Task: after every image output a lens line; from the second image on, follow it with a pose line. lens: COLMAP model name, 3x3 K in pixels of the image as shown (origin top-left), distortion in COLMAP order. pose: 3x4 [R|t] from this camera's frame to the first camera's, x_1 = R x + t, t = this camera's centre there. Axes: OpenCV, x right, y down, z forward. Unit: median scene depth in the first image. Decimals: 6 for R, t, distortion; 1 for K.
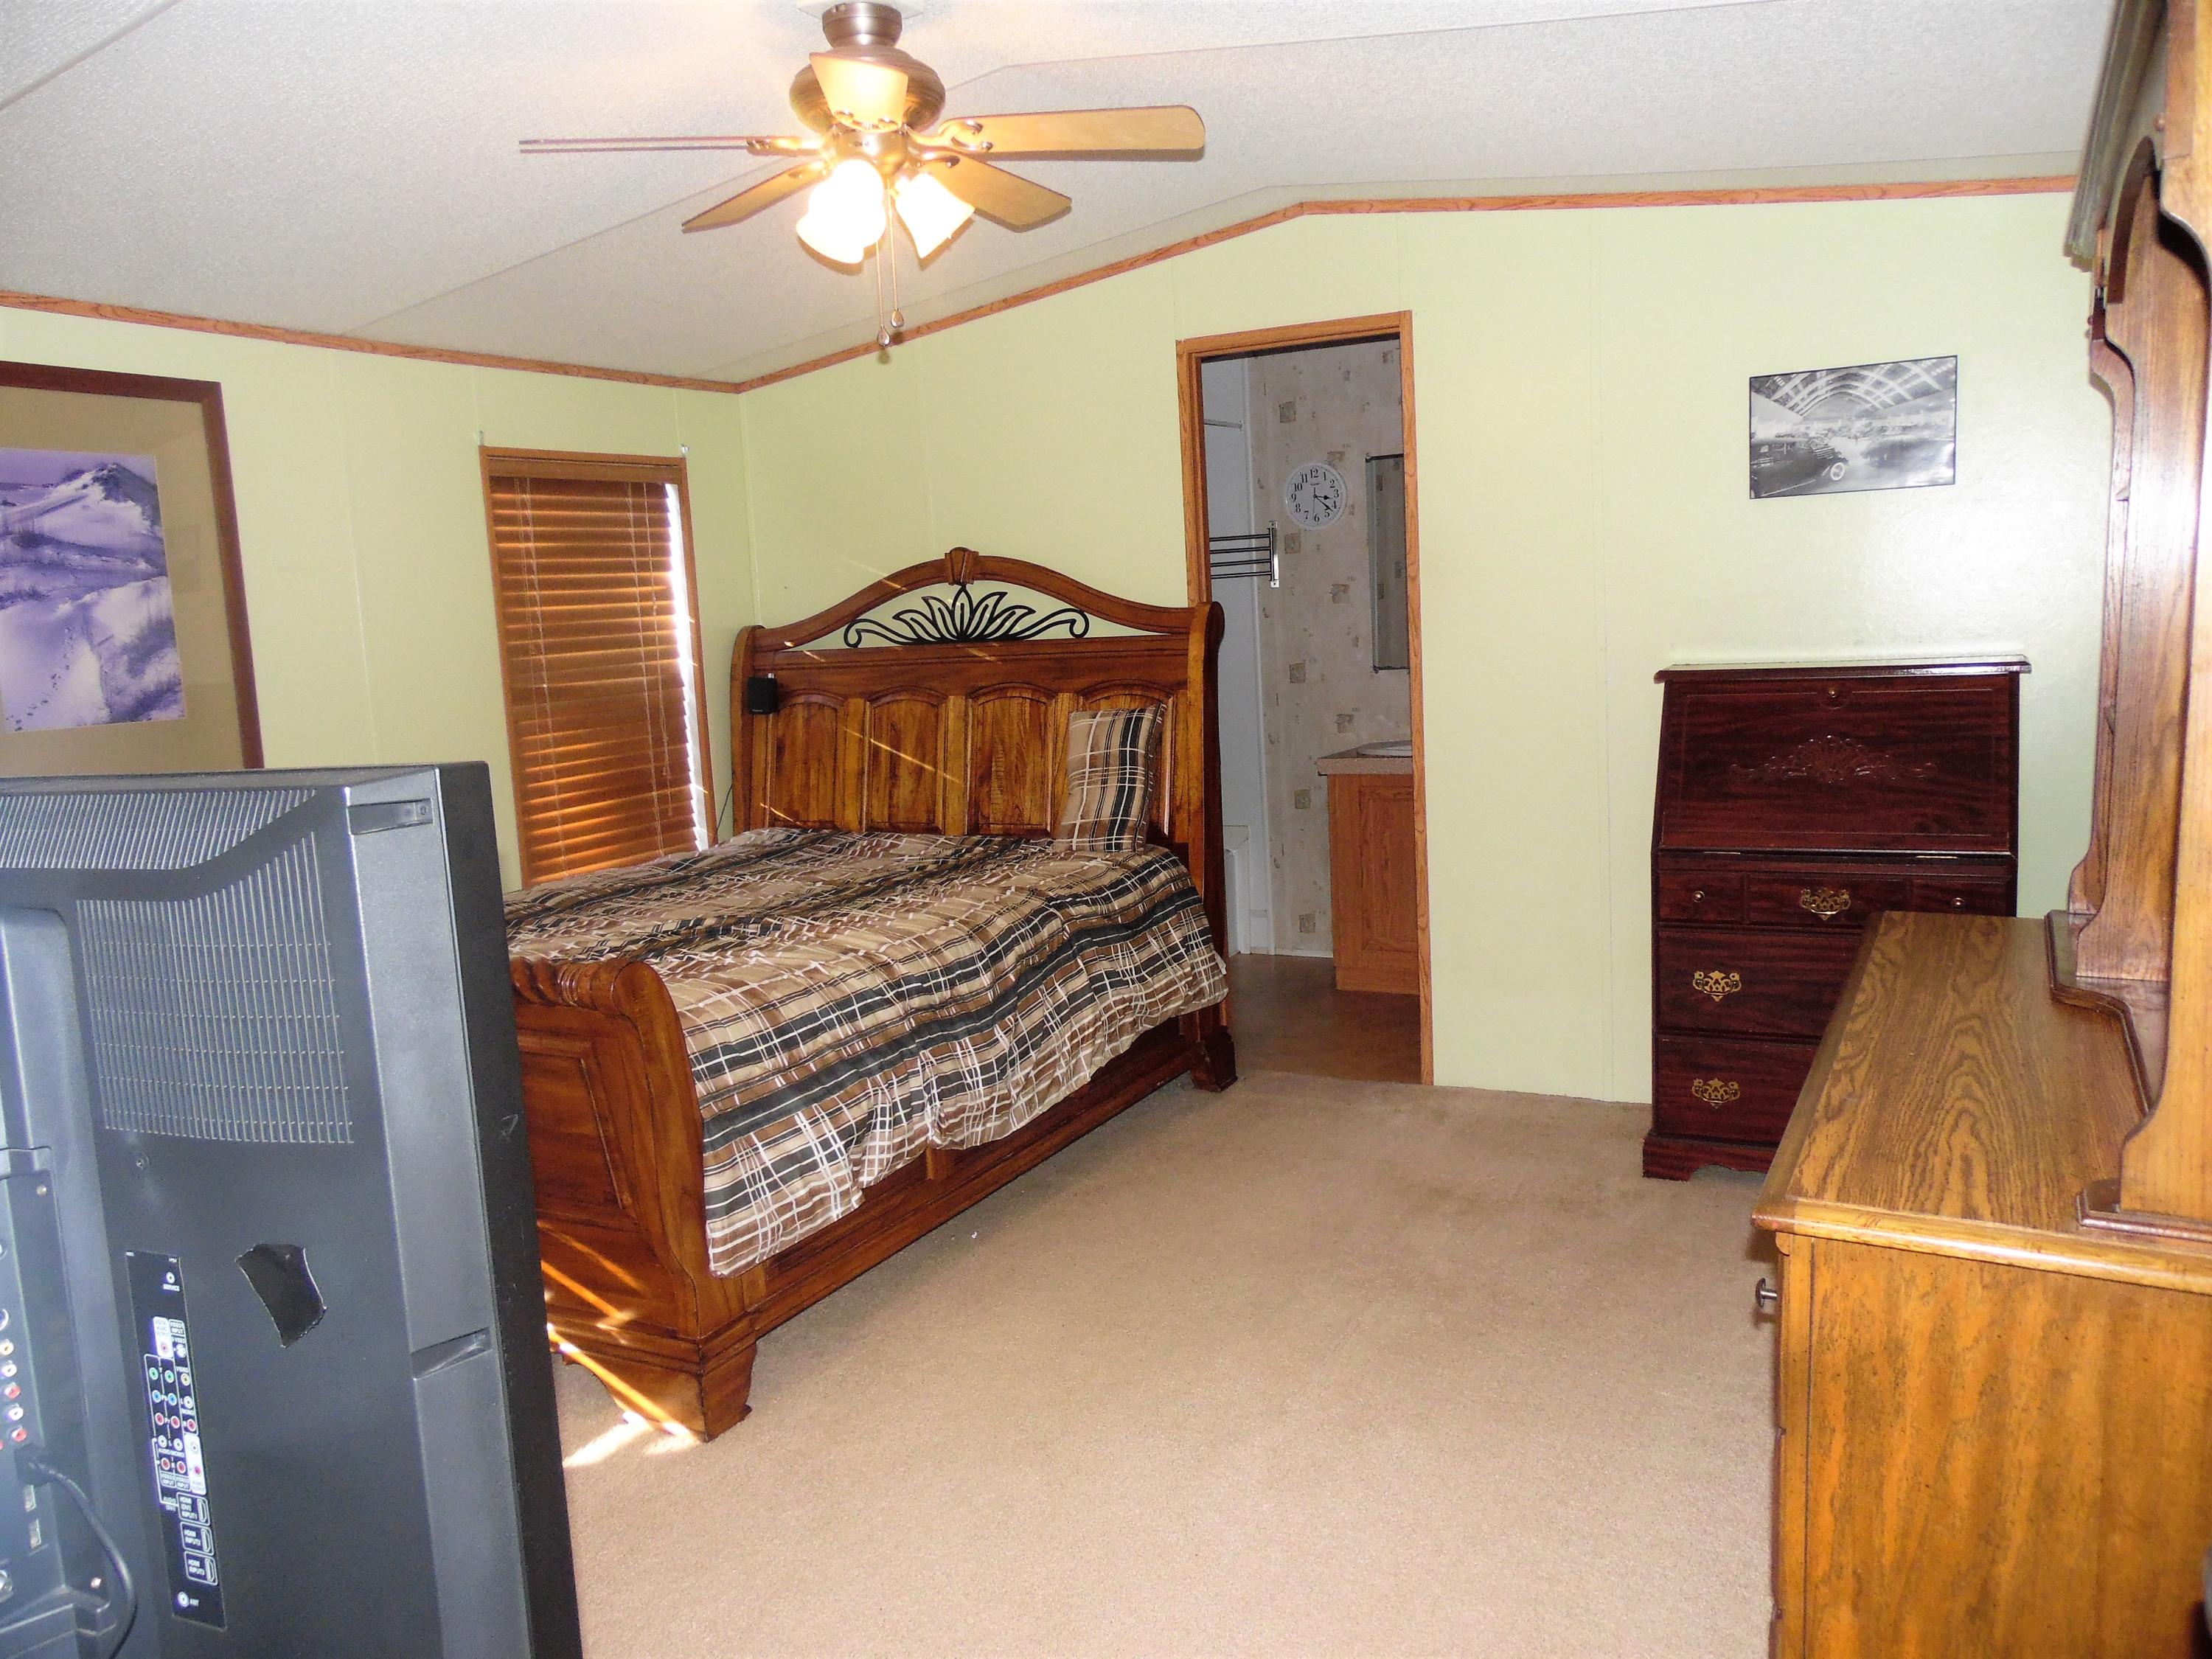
lens RADIAL K [[1661.7, 0, 1106.0], [0, 1661.7, 819.1], [0, 0, 1]] dist [-0.033671, 0.073847]
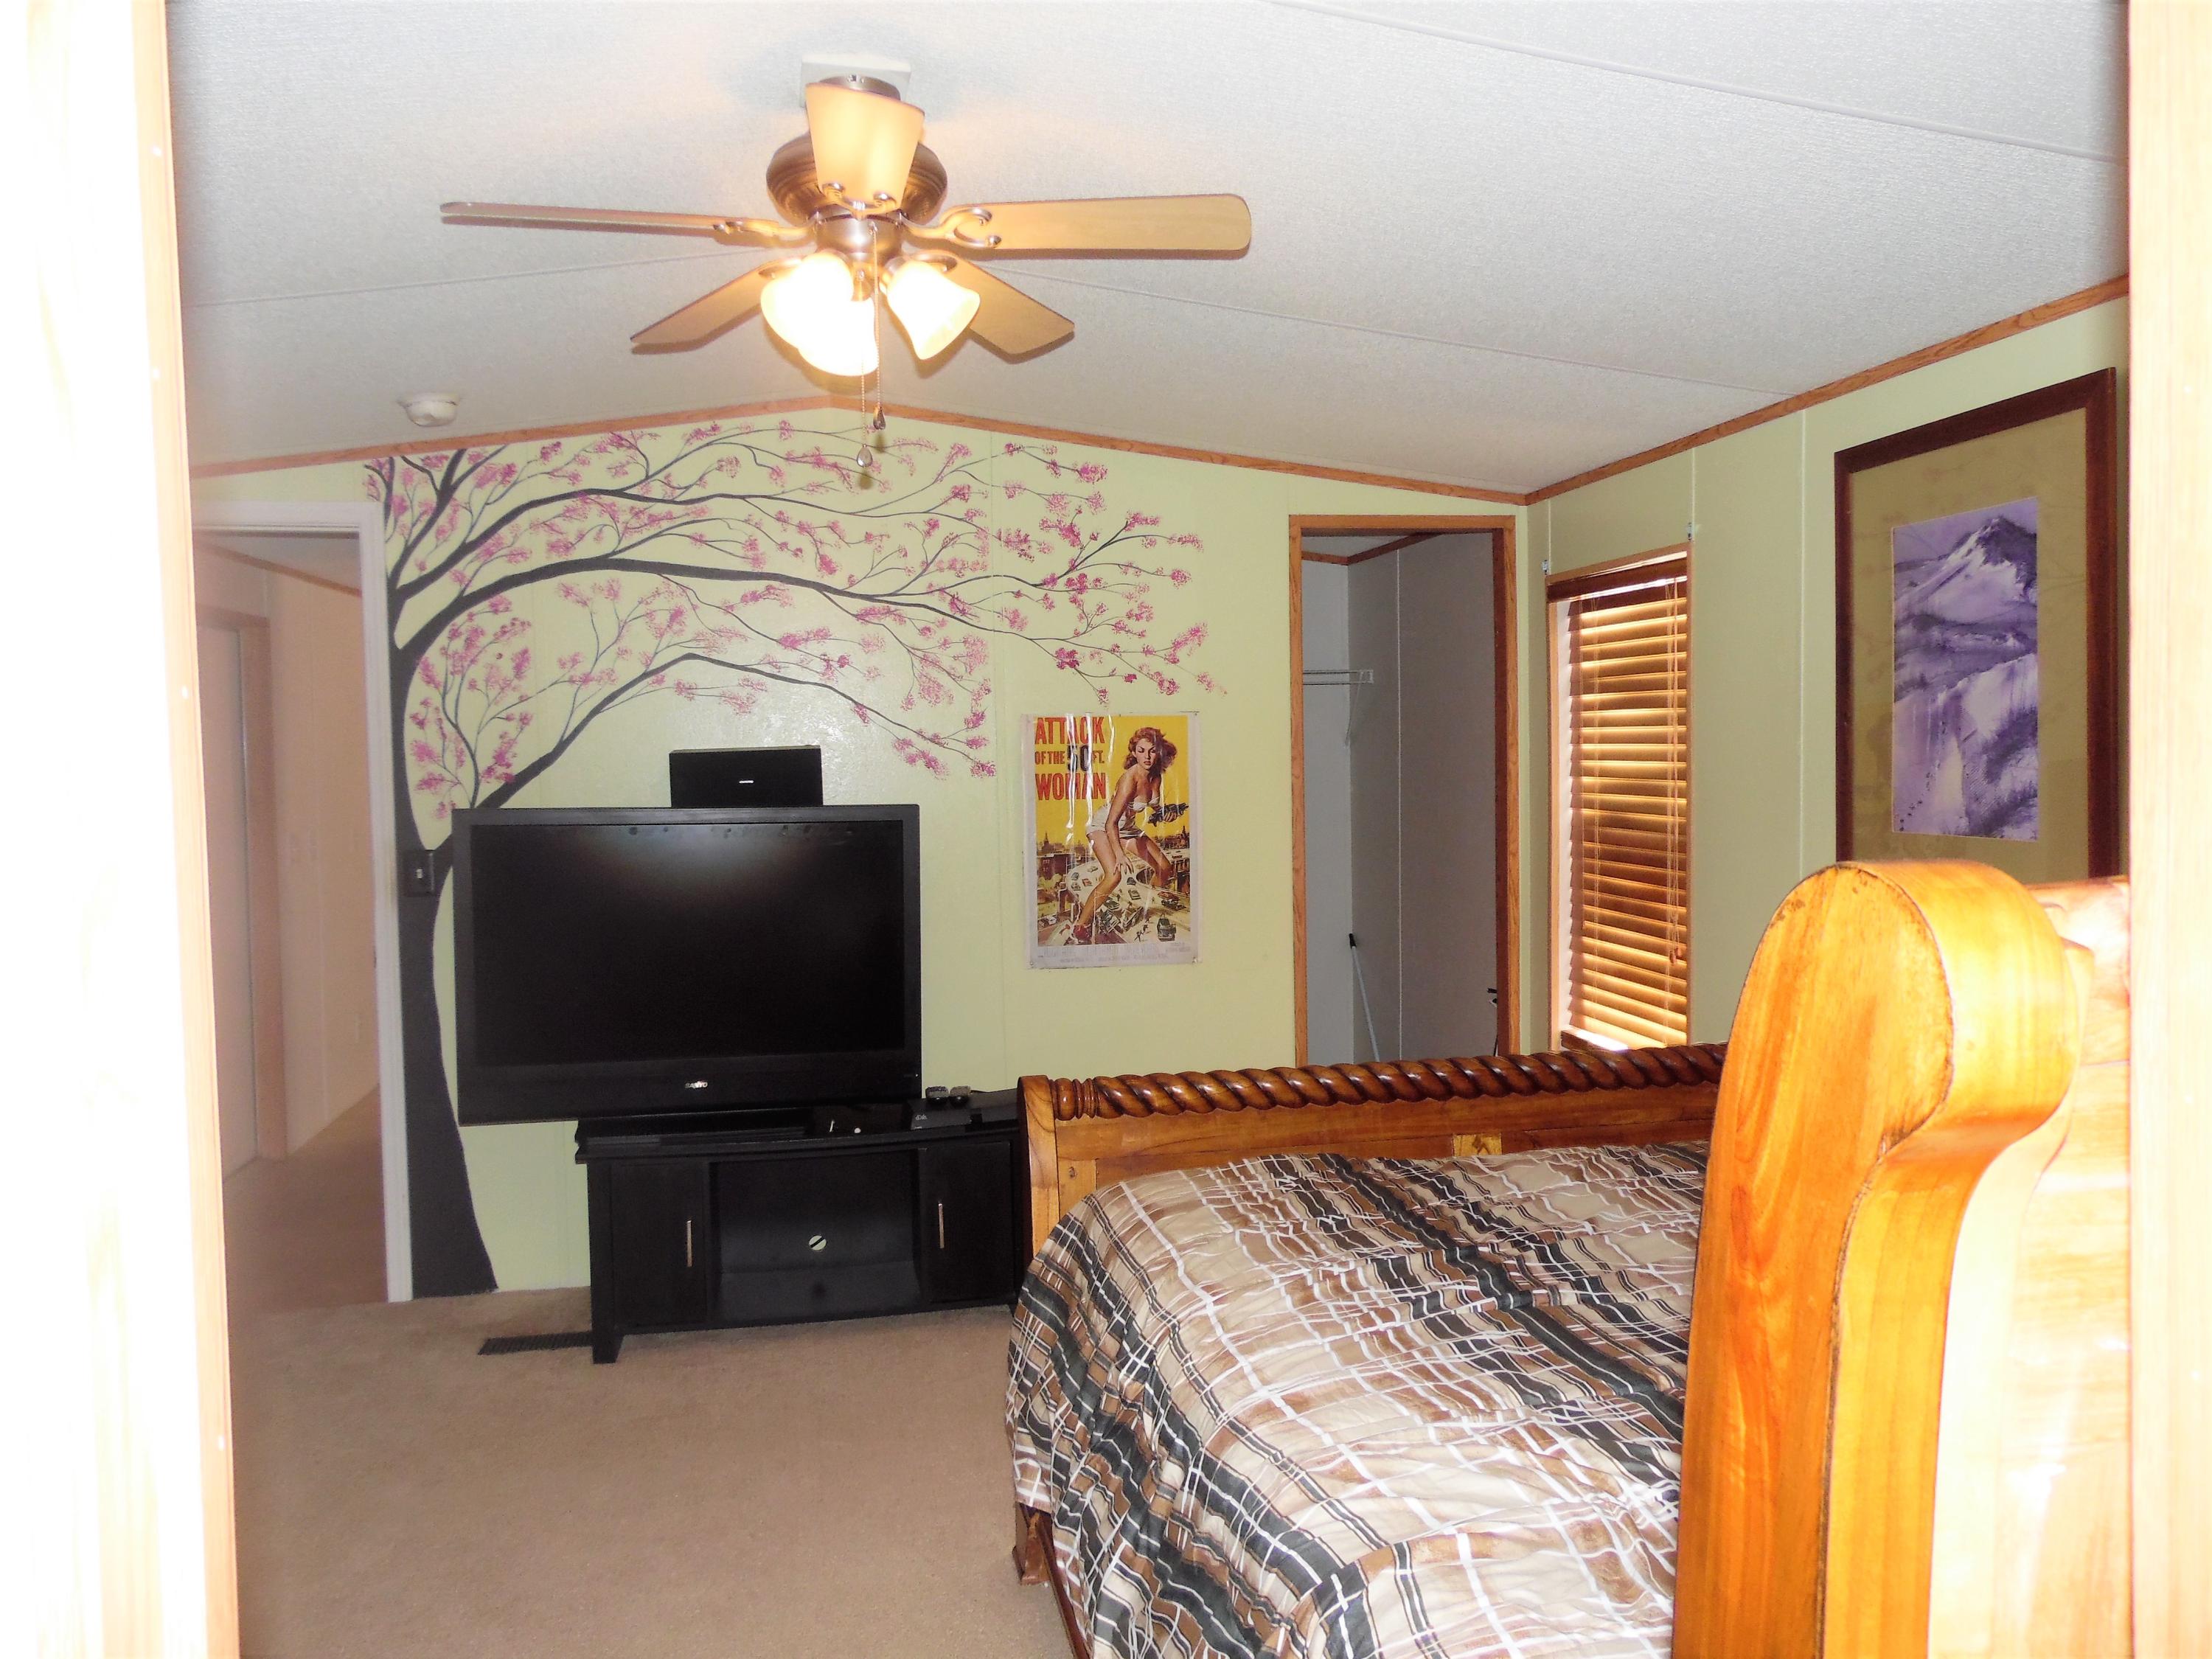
lens RADIAL K [[1661.7, 0, 1106.0], [0, 1661.7, 819.1], [0, 0, 1]] dist [-0.033671, 0.073847]
pose [[-0.777137, 0.089985, -0.622865, 0.244972], [-0.024447, 0.984661, 0.172756, -0.197532], [0.628857, 0.149482, -0.763017, 1.356302]]
